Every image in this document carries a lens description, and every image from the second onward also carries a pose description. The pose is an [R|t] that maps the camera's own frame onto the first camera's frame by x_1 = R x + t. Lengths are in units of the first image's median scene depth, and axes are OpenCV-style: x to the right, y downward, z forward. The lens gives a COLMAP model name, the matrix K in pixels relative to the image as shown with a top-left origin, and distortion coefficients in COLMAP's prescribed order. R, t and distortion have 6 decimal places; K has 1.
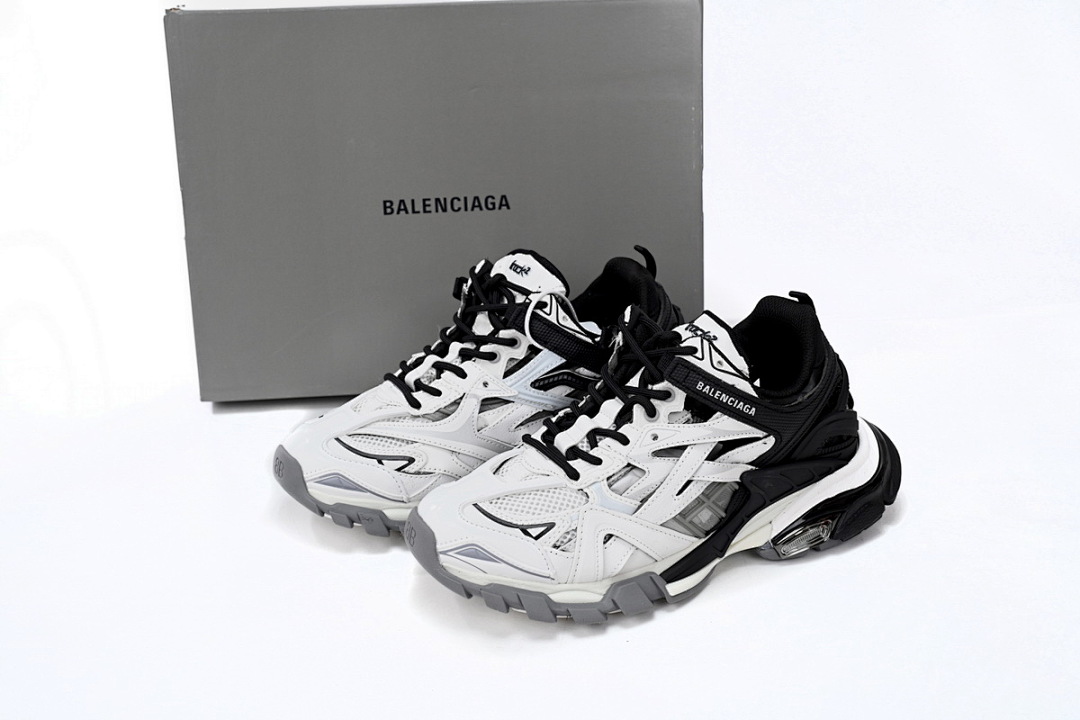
lens RADIAL K [[1309.9, 0, 543.1], [0, 1309.9, 354.0], [0, 0, 1]] dist [0.034225, 0.000000]
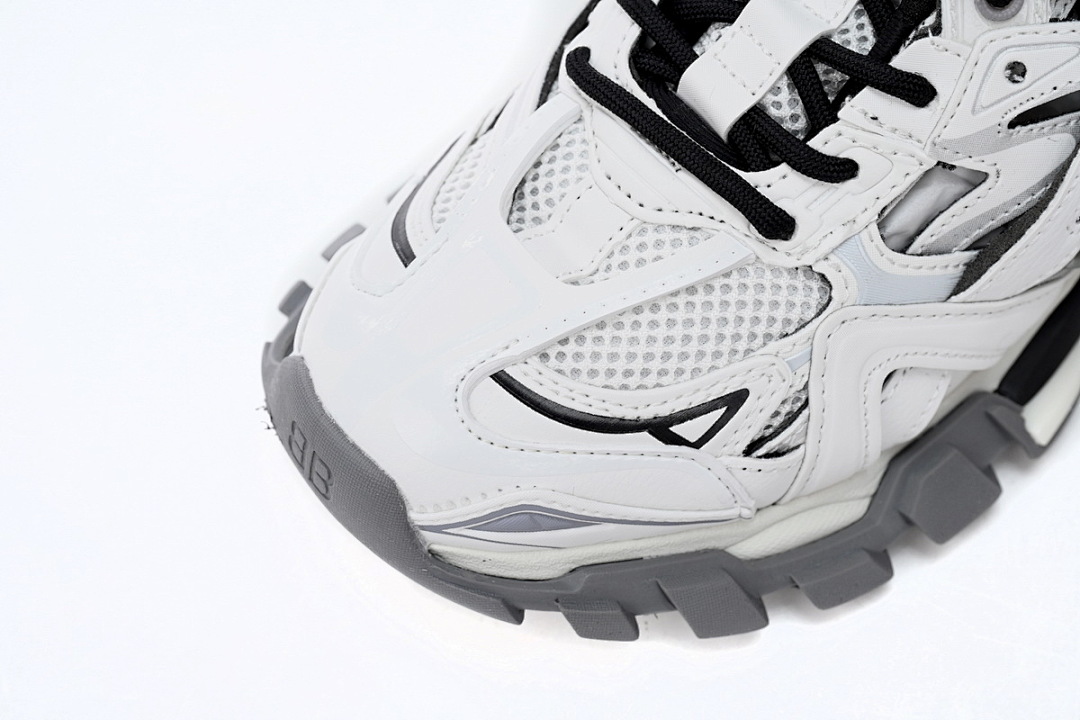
lens RADIAL K [[2223.0, 0, 533.1], [0, 2223.0, 358.5], [0, 0, 1]] dist [0.032736, 0.000000]
pose [[0.973877, -0.196589, 0.113652, -0.104486], [0.089057, 0.791064, 0.605216, -0.220099], [-0.208885, -0.579284, 0.787906, 0.557146]]
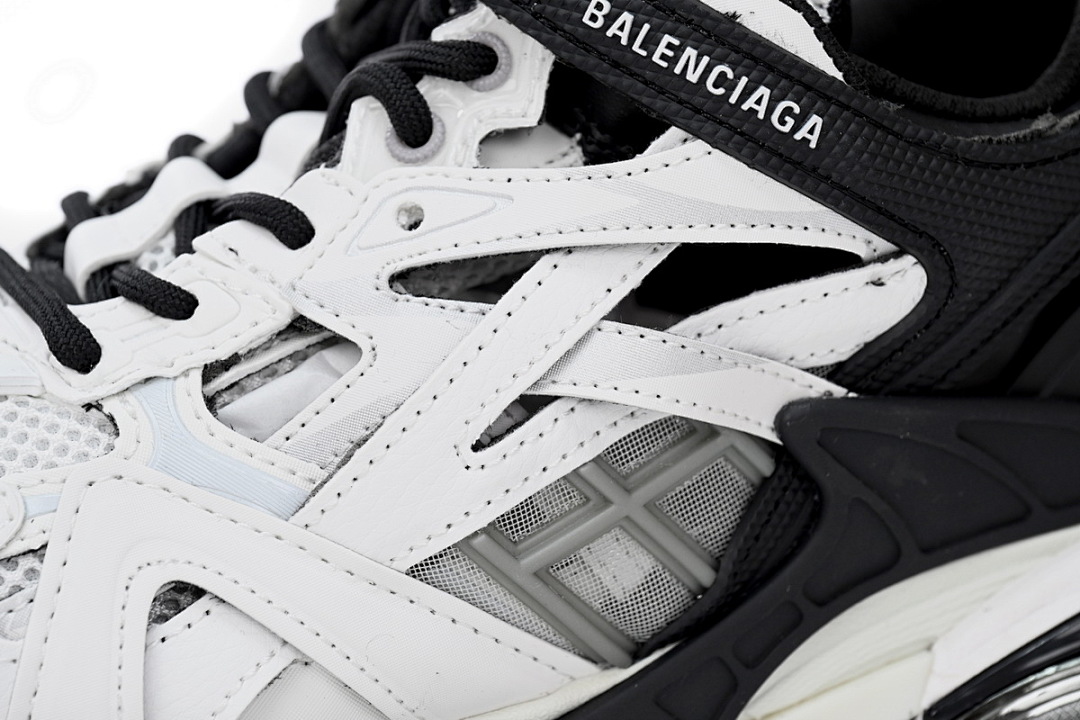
lens RADIAL K [[3553.5, 0, 544.0], [0, 3553.5, 356.3], [0, 0, 1]] dist [-0.029311, 0.000000]
pose [[0.987611, 0.046022, -0.150025, 0.212028], [-0.062753, 0.992084, -0.108769, 0.160991], [0.143832, 0.116836, 0.982681, 0.346521]]
